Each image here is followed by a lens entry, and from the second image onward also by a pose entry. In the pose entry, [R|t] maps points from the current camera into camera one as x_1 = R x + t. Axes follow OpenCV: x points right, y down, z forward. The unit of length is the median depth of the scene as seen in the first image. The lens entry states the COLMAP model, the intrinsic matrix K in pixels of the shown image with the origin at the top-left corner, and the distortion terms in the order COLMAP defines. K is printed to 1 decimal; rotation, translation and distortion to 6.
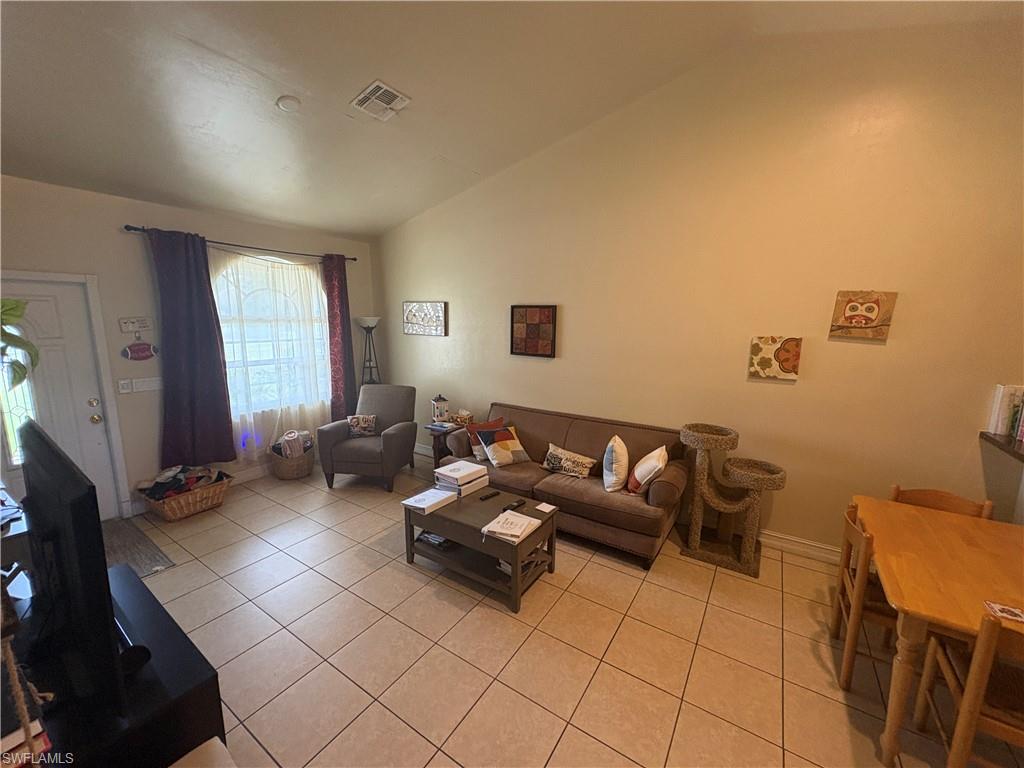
lens RADIAL K [[406.7, 0, 512.0], [0, 406.7, 384.0], [0, 0, 1]] dist [-0.000190, 0.000912]
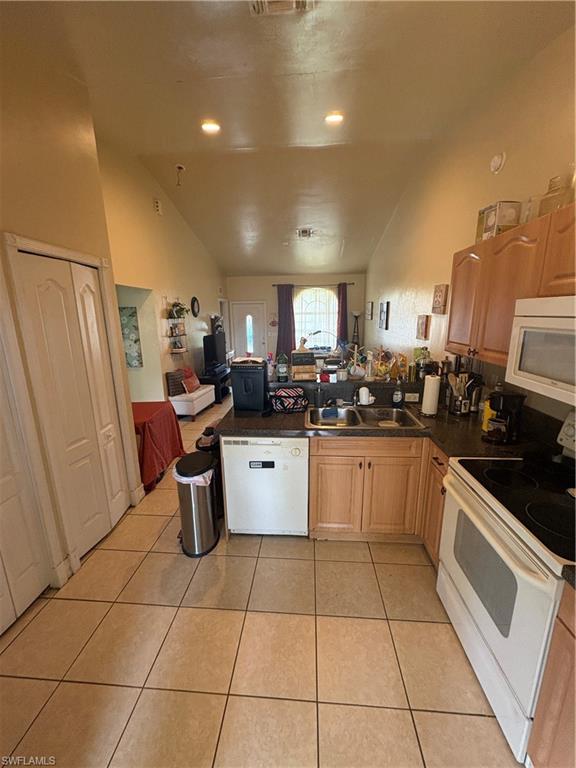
lens RADIAL K [[305.0, 0, 287.2], [0, 305.0, 383.9], [0, 0, 1]] dist [-0.000190, 0.000912]
pose [[0.484091, 0.175242, -0.857290, 1.211429], [-0.125193, 0.983532, 0.130354, 0.056804], [0.866015, 0.044223, 0.498058, -0.086680]]
